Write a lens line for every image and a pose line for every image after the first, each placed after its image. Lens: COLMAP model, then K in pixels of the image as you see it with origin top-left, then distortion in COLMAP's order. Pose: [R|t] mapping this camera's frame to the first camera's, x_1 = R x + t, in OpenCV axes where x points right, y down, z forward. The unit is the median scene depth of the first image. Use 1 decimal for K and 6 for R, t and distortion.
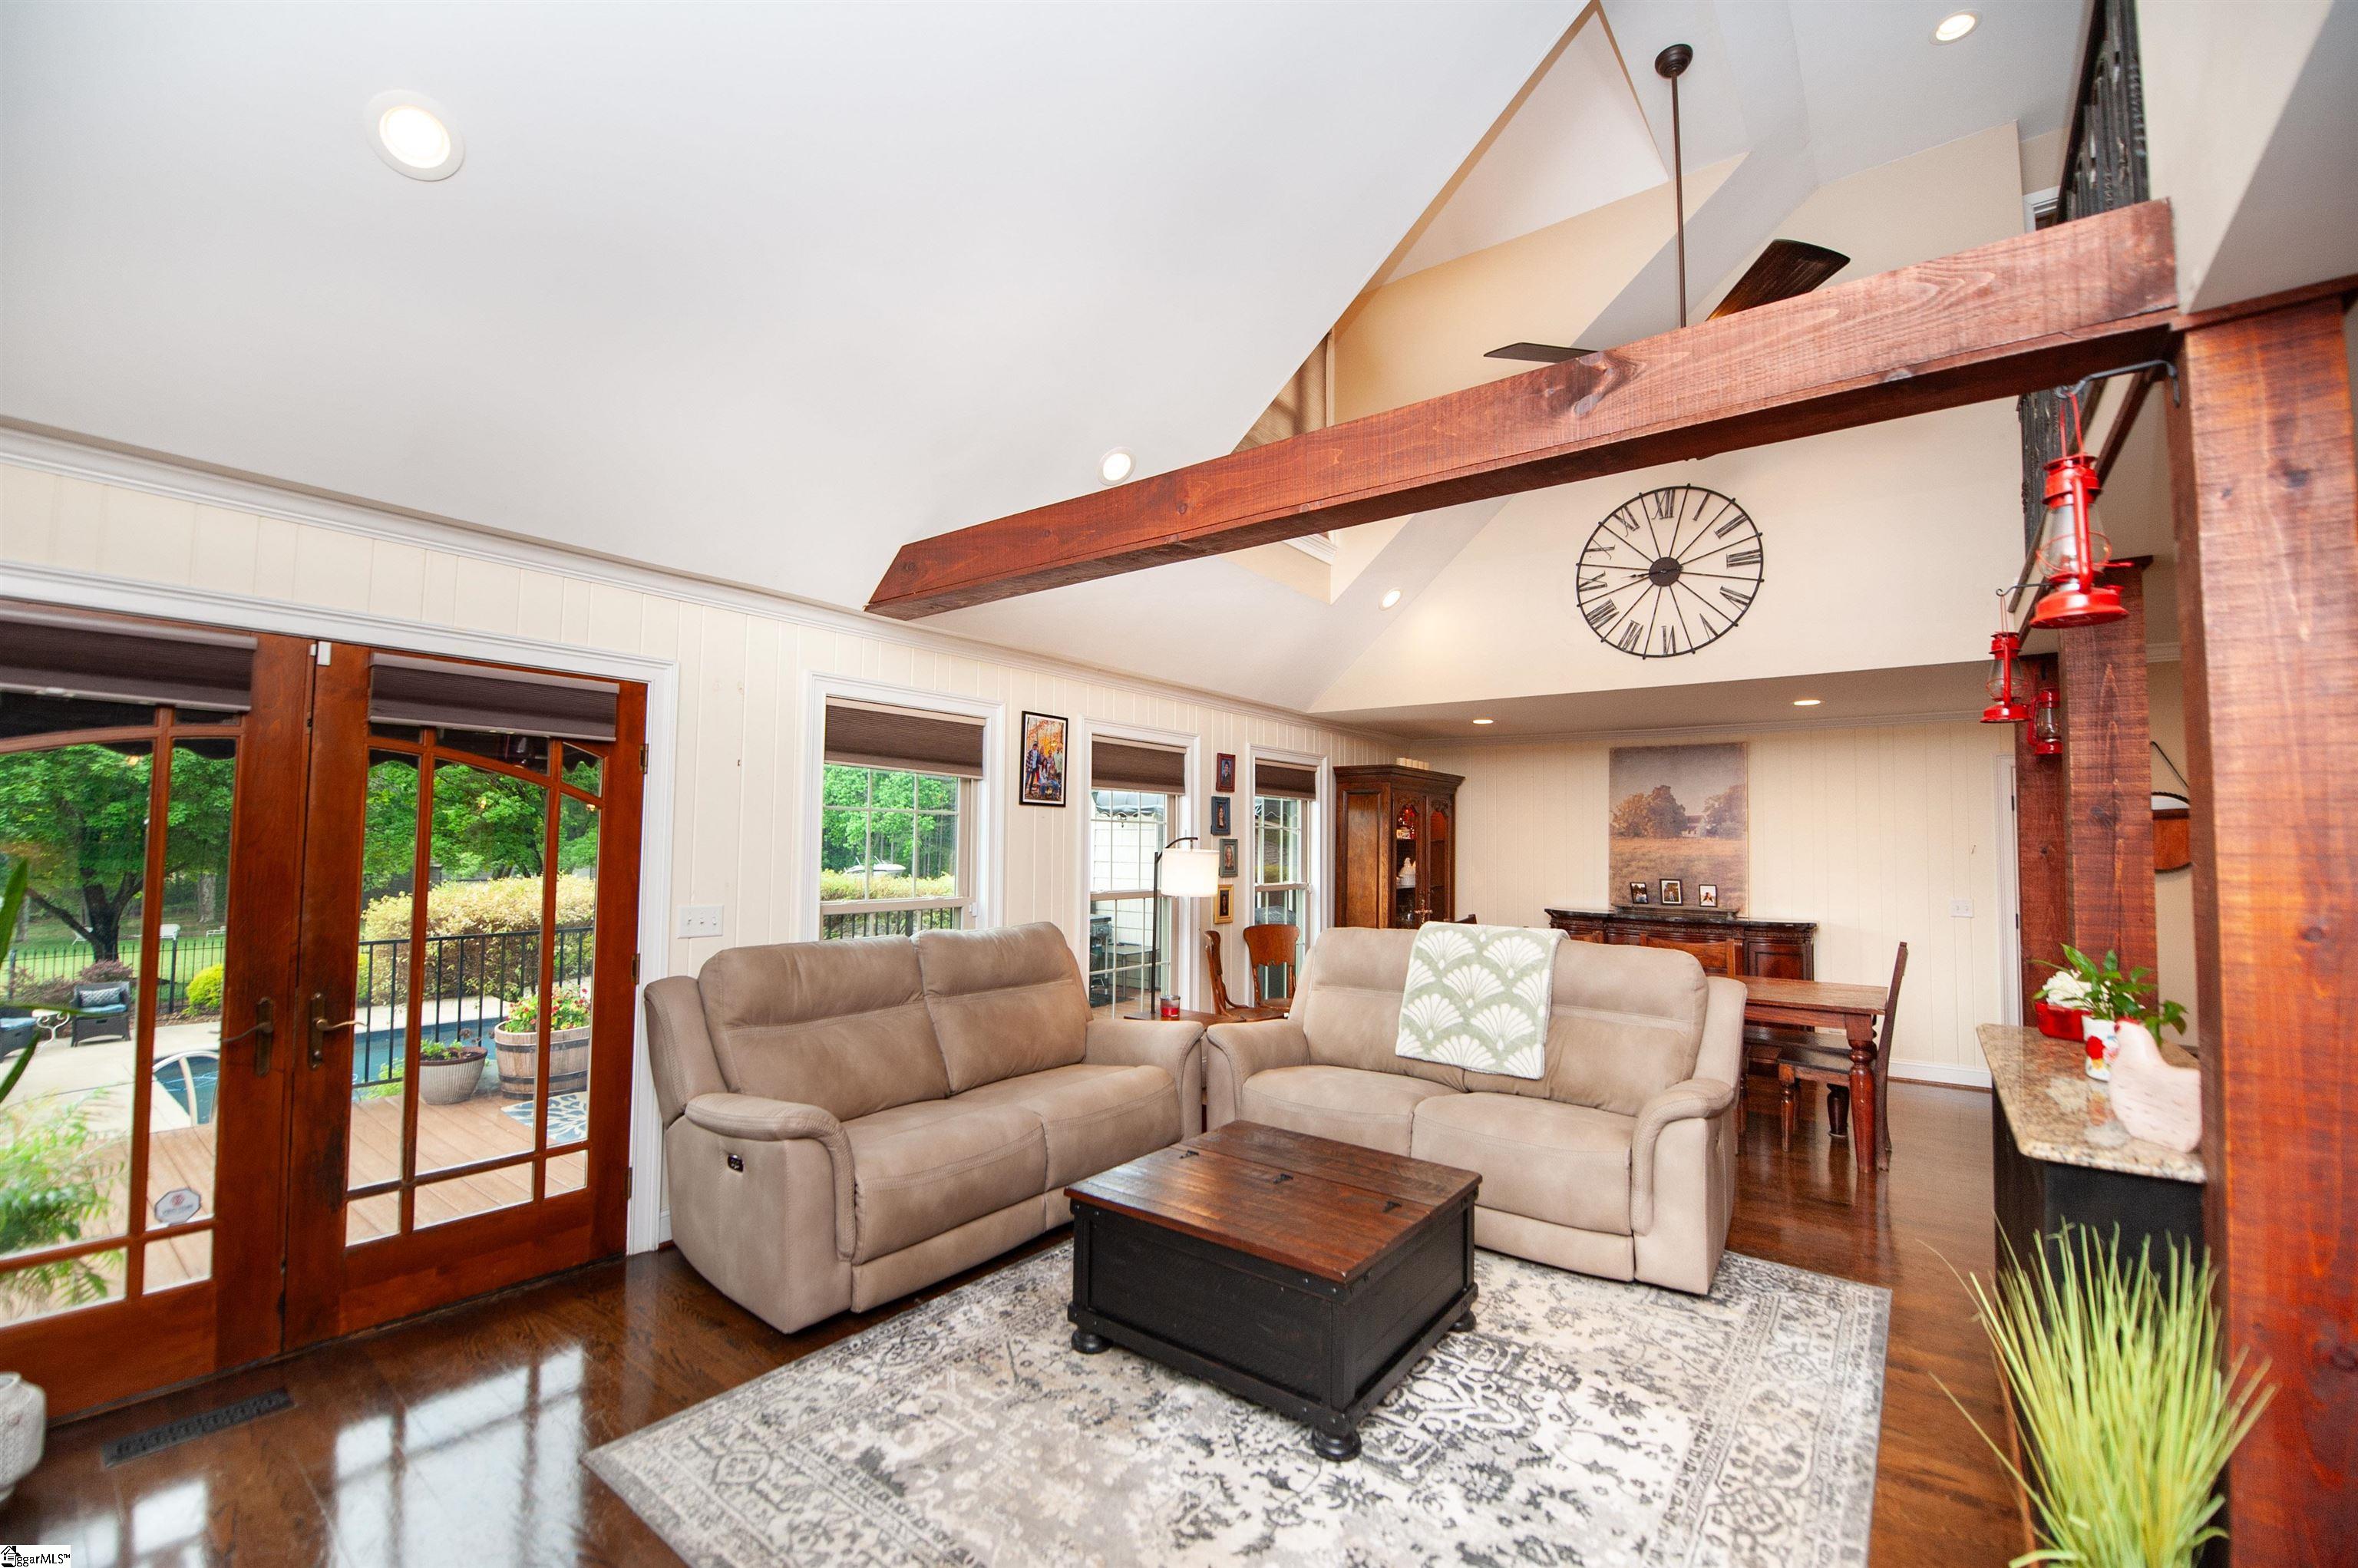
lens RADIAL K [[962.5, 0, 1189.2], [0, 962.5, 787.5], [0, 0, 1]] dist [-0.018032, -0.002383]
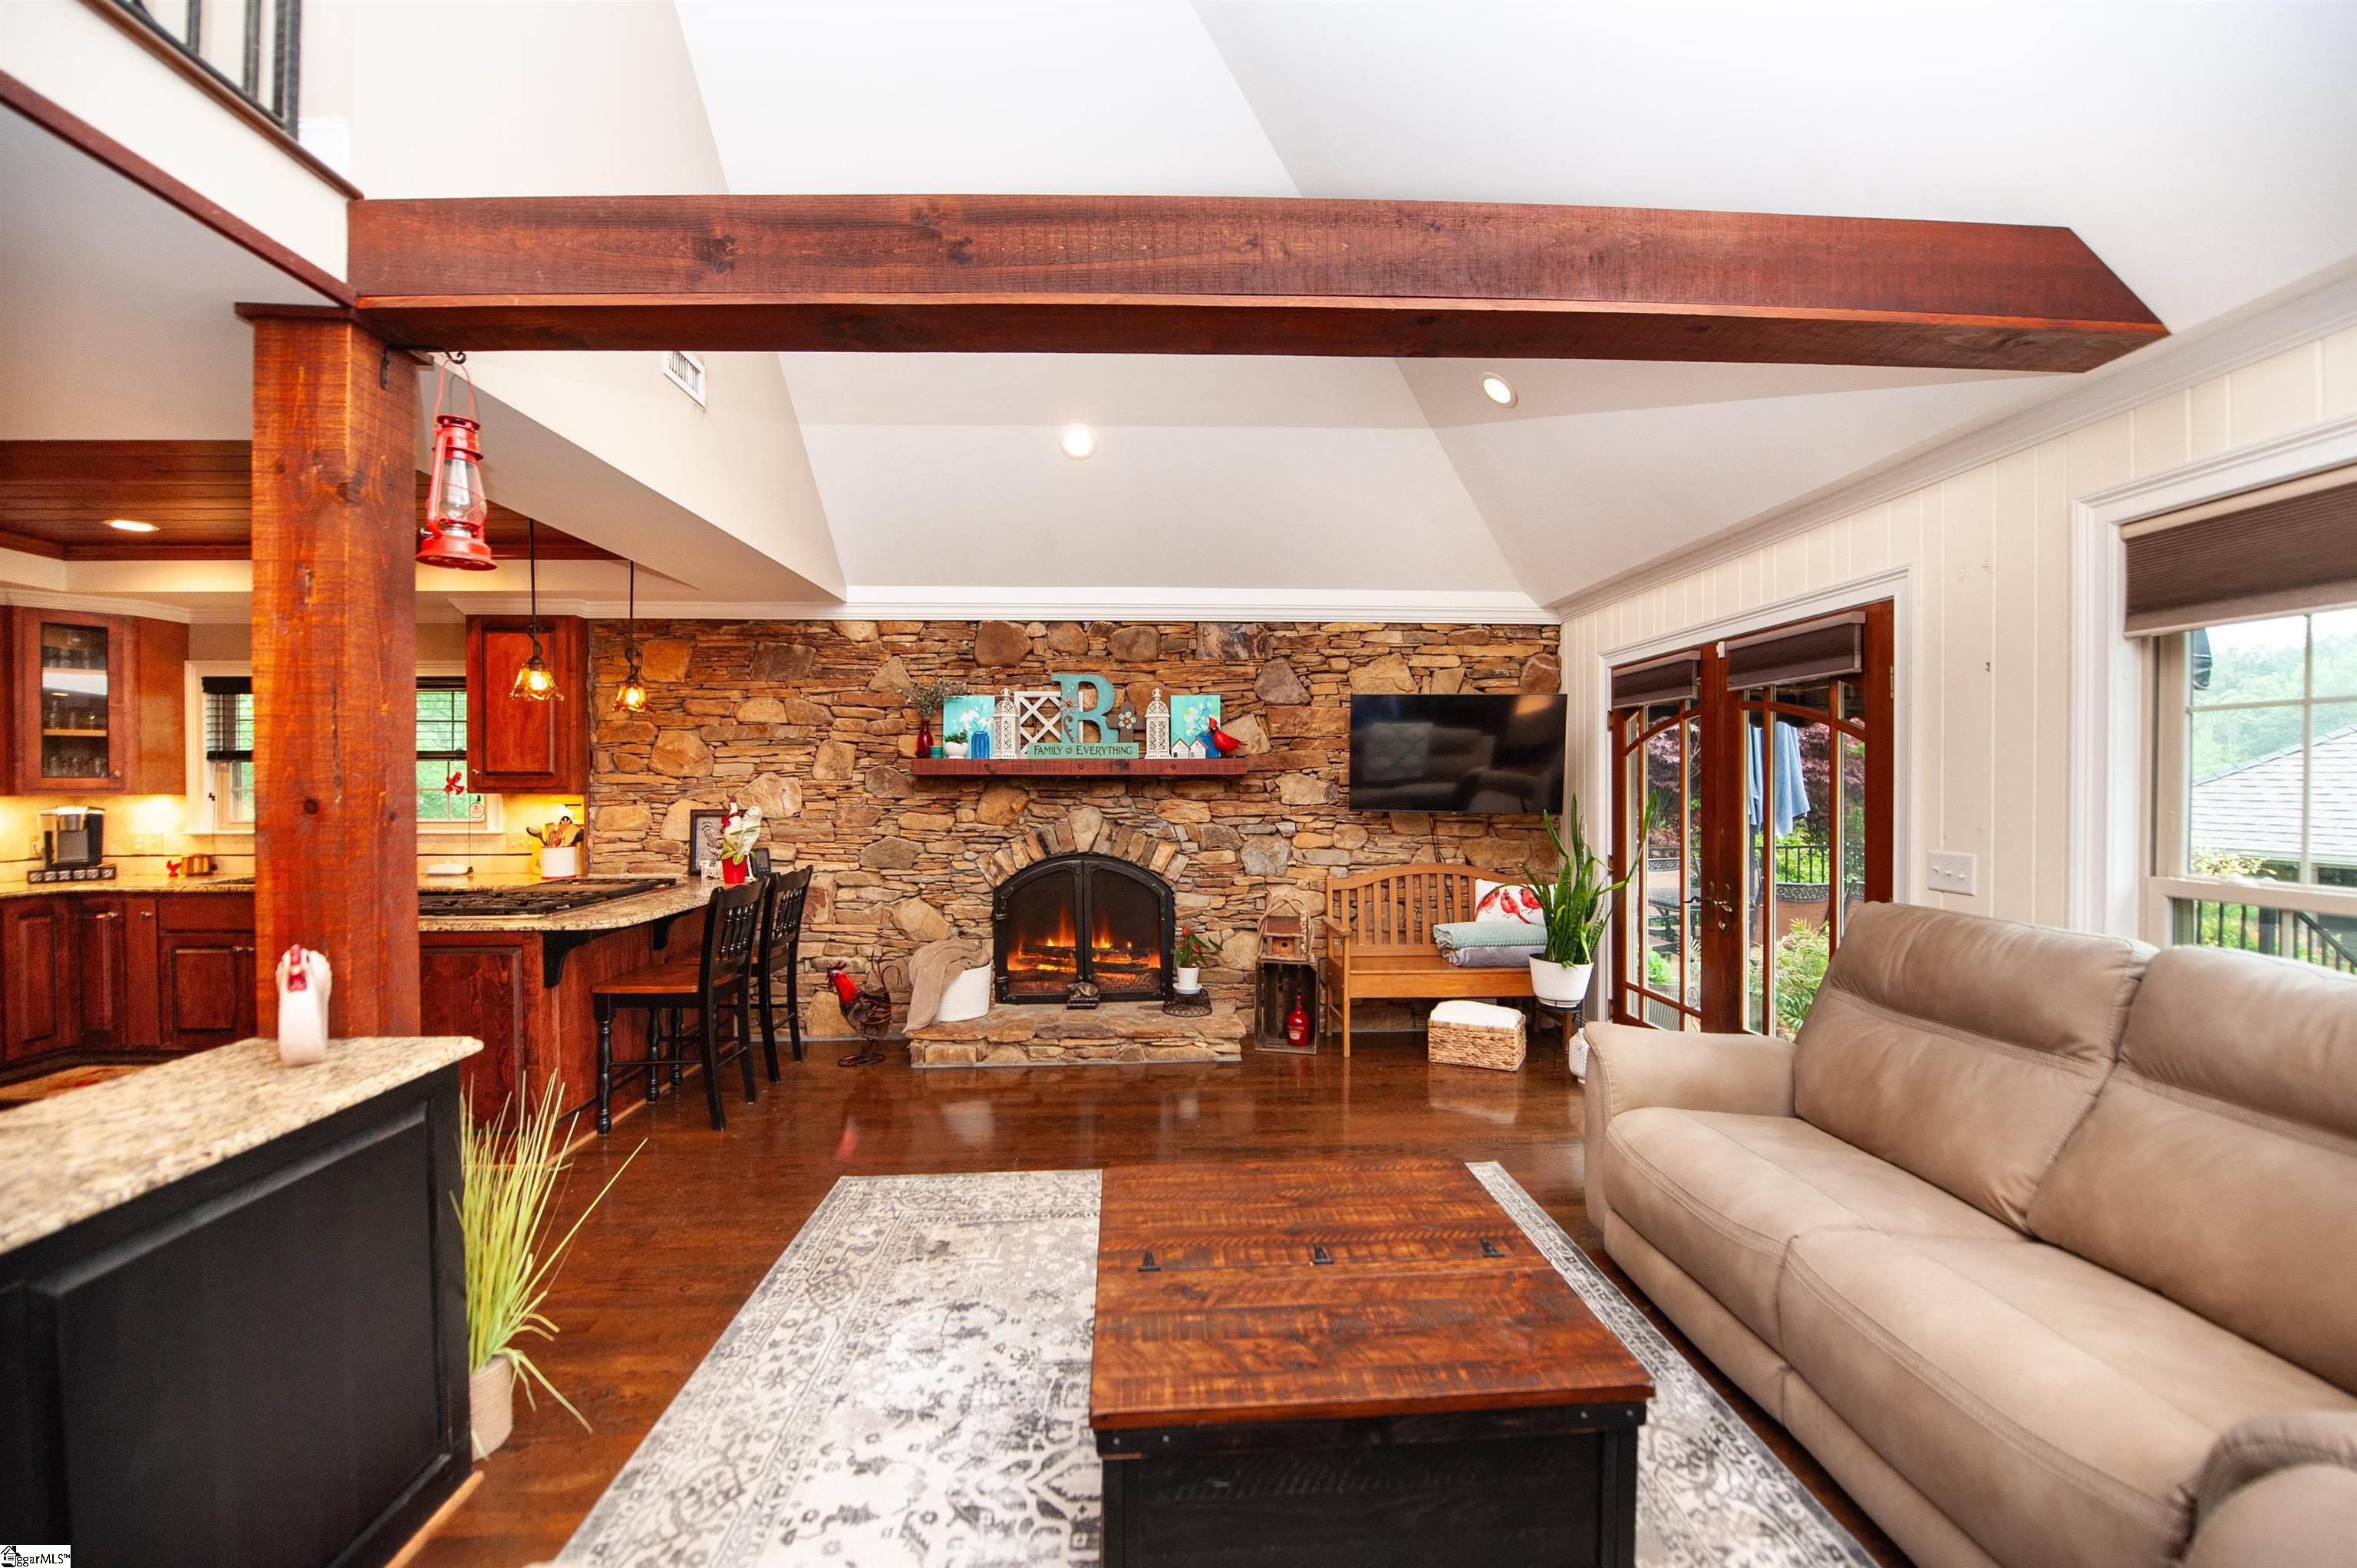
lens RADIAL K [[962.1, 0, 1185.2], [0, 962.1, 789.5], [0, 0, 1]] dist [-0.018032, -0.002383]
pose [[-0.768346, -0.005973, -0.640007, 0.347630], [0.031266, 0.998412, -0.046854, 0.061689], [0.639270, -0.056011, -0.766939, 0.847220]]
